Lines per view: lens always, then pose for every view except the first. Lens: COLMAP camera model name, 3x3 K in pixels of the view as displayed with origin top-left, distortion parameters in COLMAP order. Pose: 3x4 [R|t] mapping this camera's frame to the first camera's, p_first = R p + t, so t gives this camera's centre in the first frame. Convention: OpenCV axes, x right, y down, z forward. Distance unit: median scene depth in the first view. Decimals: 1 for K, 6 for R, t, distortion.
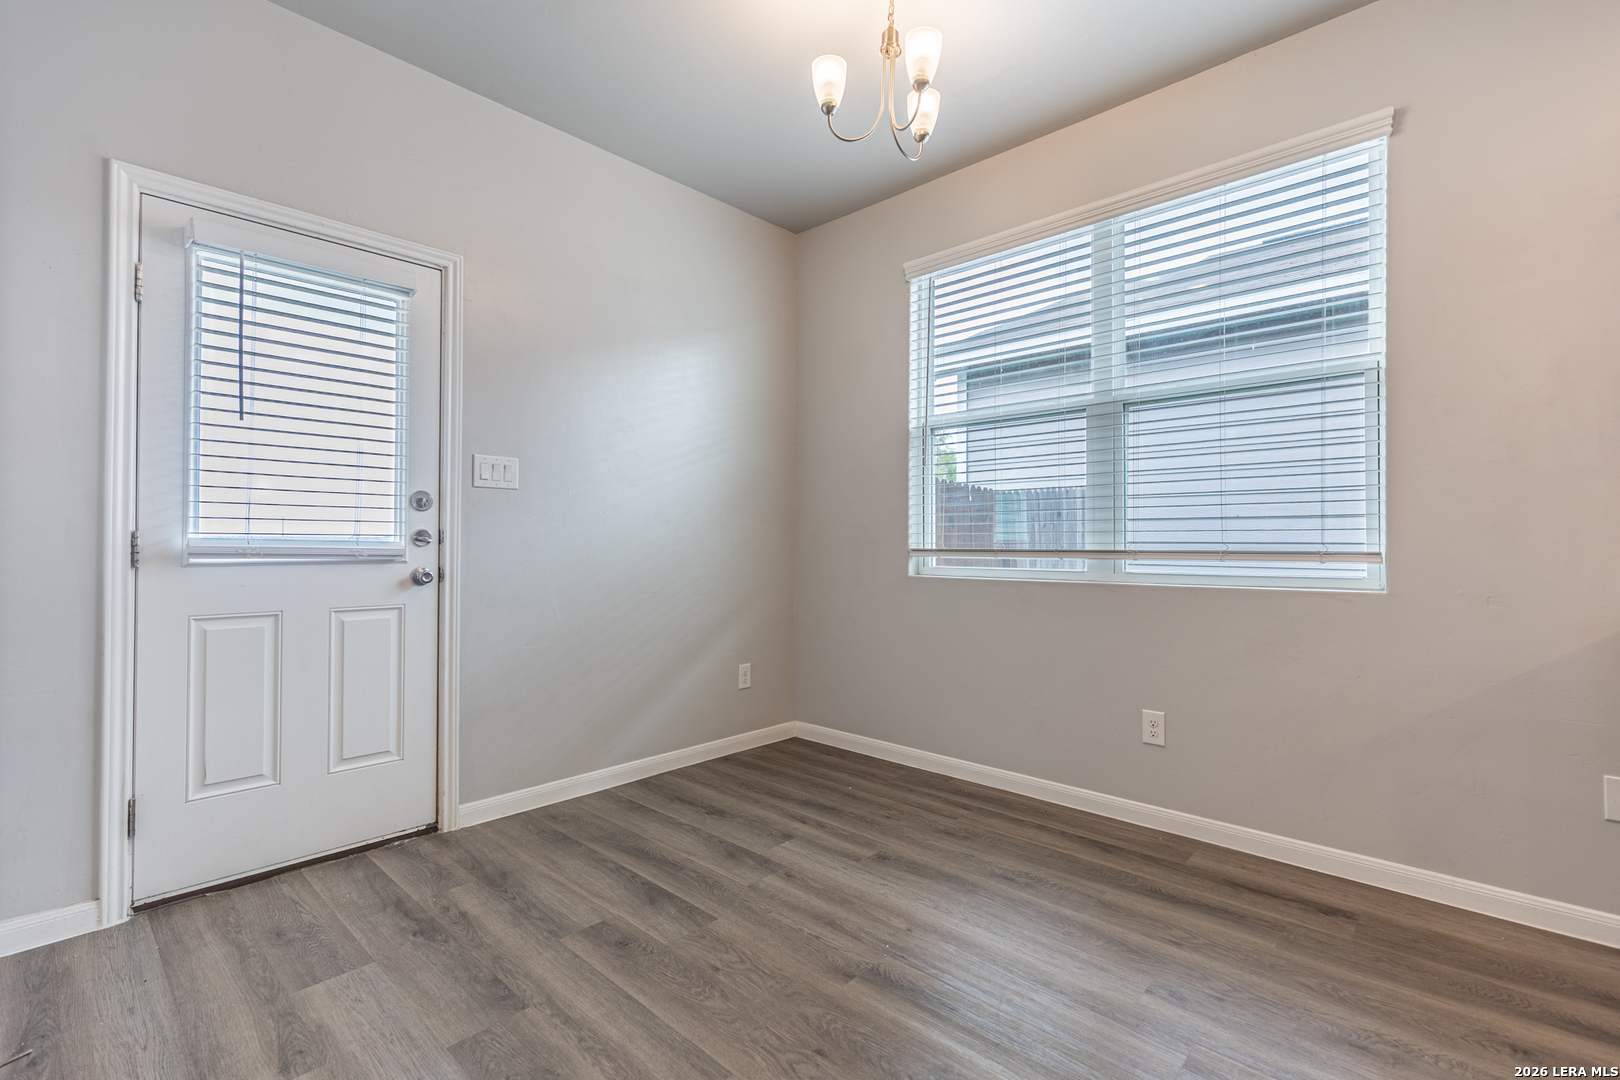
lens RADIAL K [[728.2, 0, 814.4], [0, 728.2, 534.0], [0, 0, 1]] dist [0.006571, -0.001109]
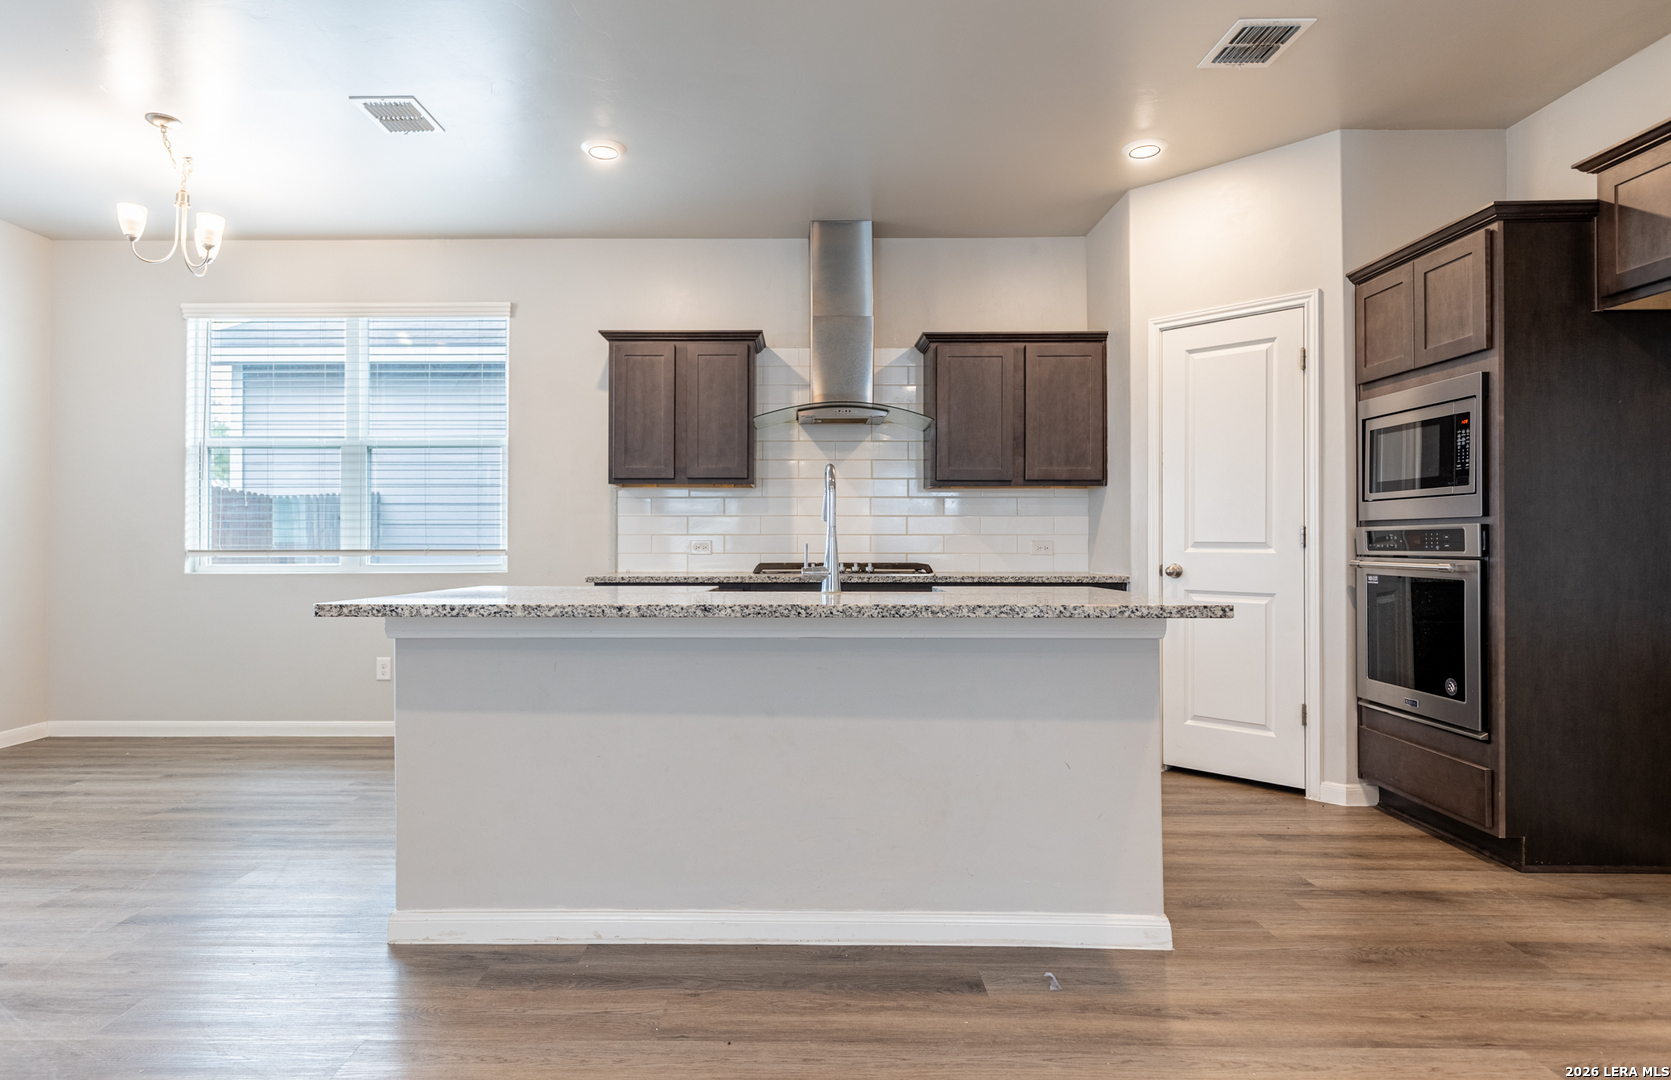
lens RADIAL K [[933.5, 0, 790.7], [0, 933.5, 537.1], [0, 0, 1]] dist [0.003896, -0.000148]
pose [[0.741160, 0.003758, 0.671318, -0.191432], [-0.005062, 0.999987, -0.000010, -0.006471], [-0.671309, -0.003390, 0.741170, -0.927385]]
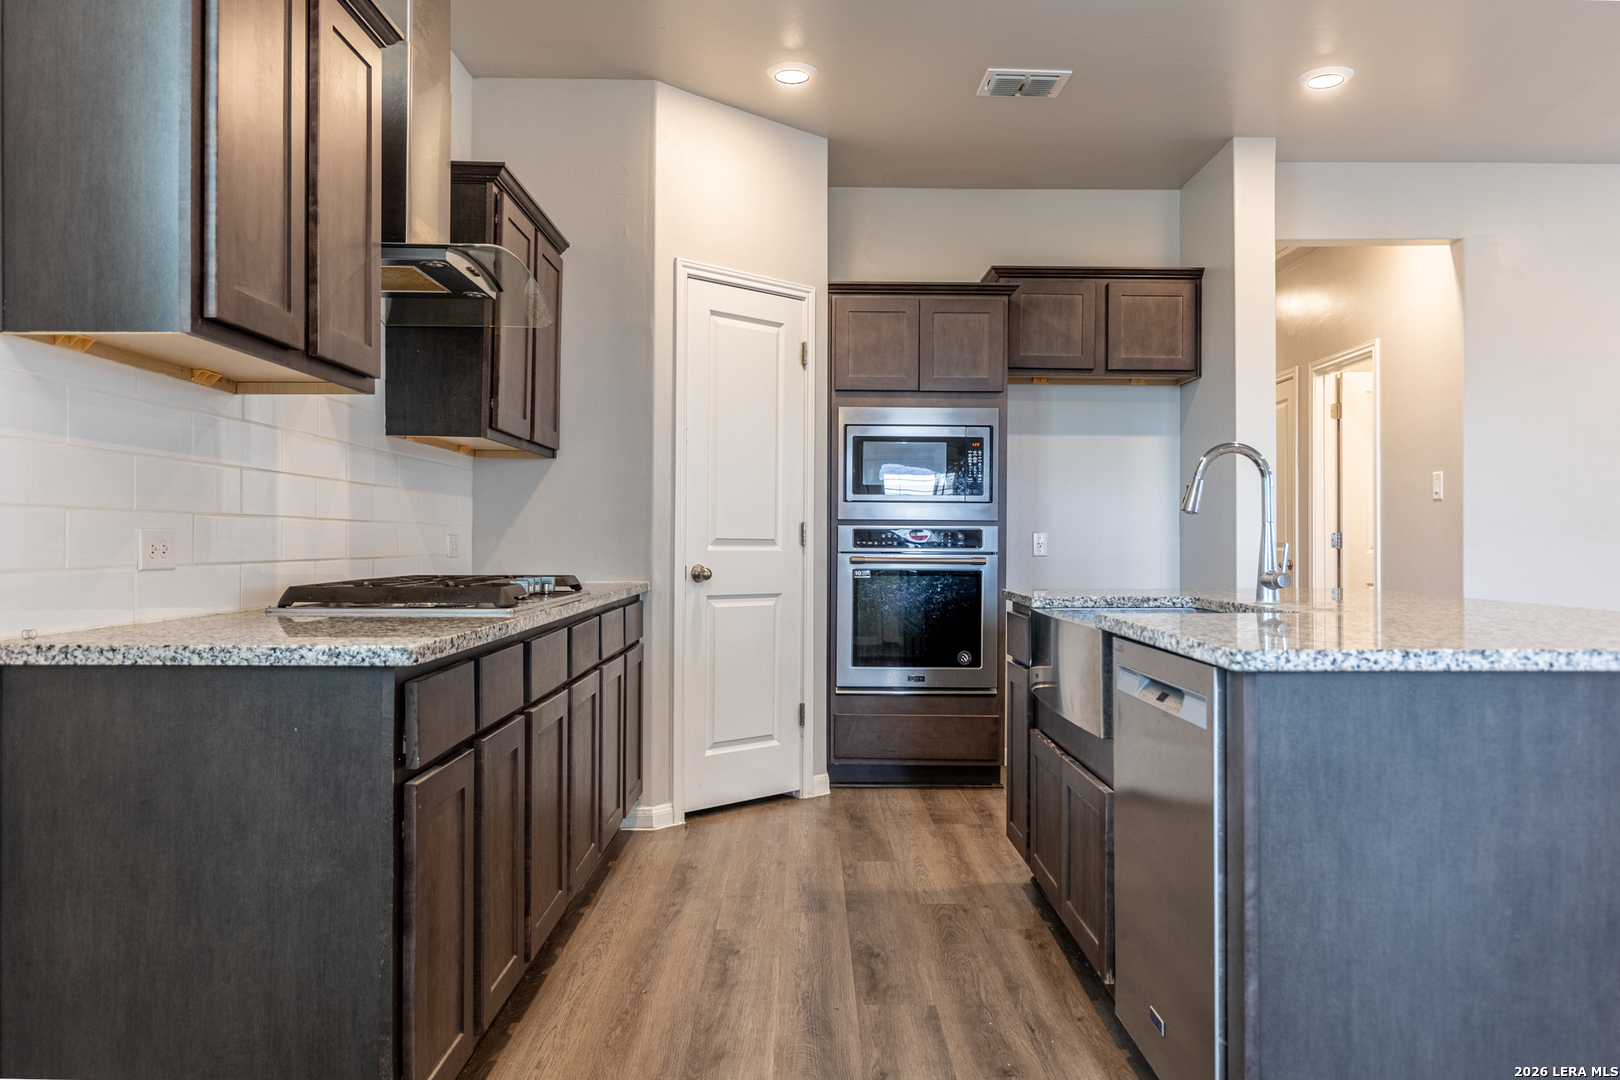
lens RADIAL K [[1196.0, 0, 815.4], [0, 1196.0, 531.0], [0, 0, 1]] dist [0.000539, 0.004842]
pose [[-0.687950, 0.000681, 0.725758, 0.020222], [-0.012176, 0.999848, -0.012479, 0.006630], [-0.725656, -0.017422, -0.687837, 0.776447]]
